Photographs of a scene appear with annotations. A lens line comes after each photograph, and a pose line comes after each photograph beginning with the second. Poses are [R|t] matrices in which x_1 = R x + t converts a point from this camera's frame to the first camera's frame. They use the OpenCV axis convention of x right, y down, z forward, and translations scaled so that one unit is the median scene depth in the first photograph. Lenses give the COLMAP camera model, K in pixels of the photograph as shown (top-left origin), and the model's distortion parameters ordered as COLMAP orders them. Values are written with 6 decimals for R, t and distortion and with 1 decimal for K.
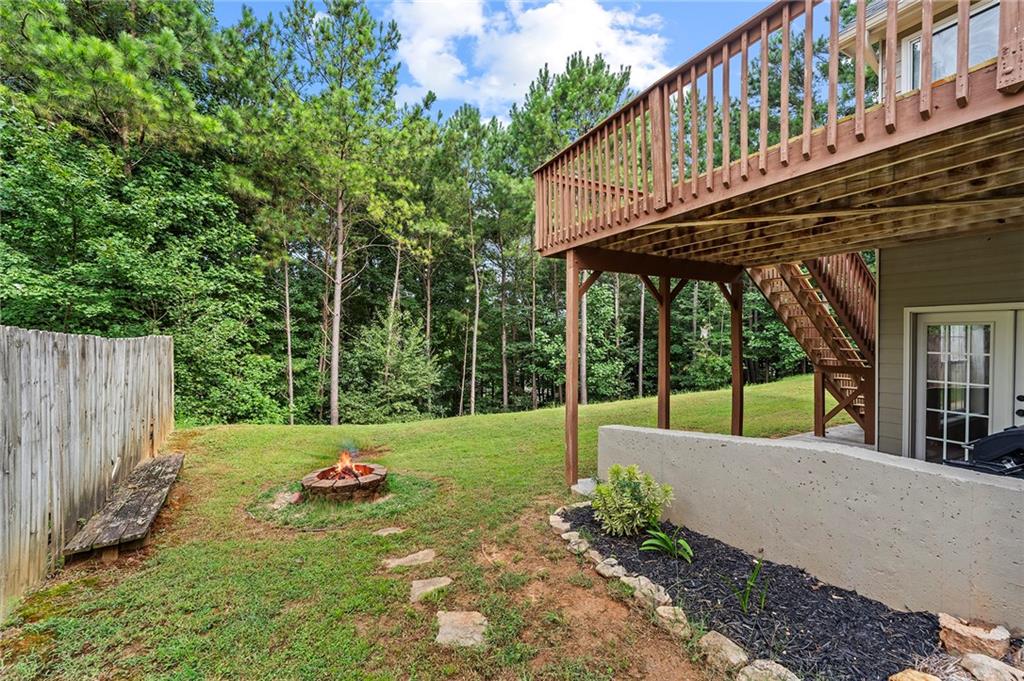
lens RADIAL K [[418.1, 0, 512.3], [0, 418.1, 333.8], [0, 0, 1]] dist [-0.008769, -0.000295]
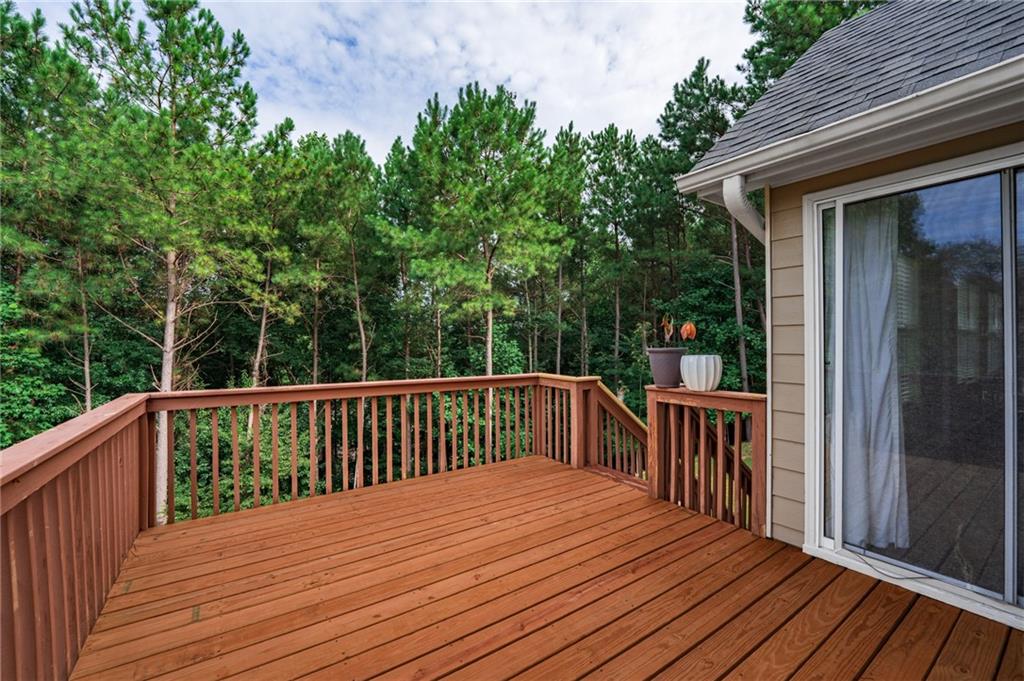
lens RADIAL K [[418.1, 0, 512.3], [0, 418.1, 333.8], [0, 0, 1]] dist [-0.008769, -0.000295]
pose [[0.992827, 0.001500, 0.119552, 0.135045], [0.001045, 0.999774, -0.021229, -0.134606], [-0.119557, 0.021202, 0.992601, 0.137896]]
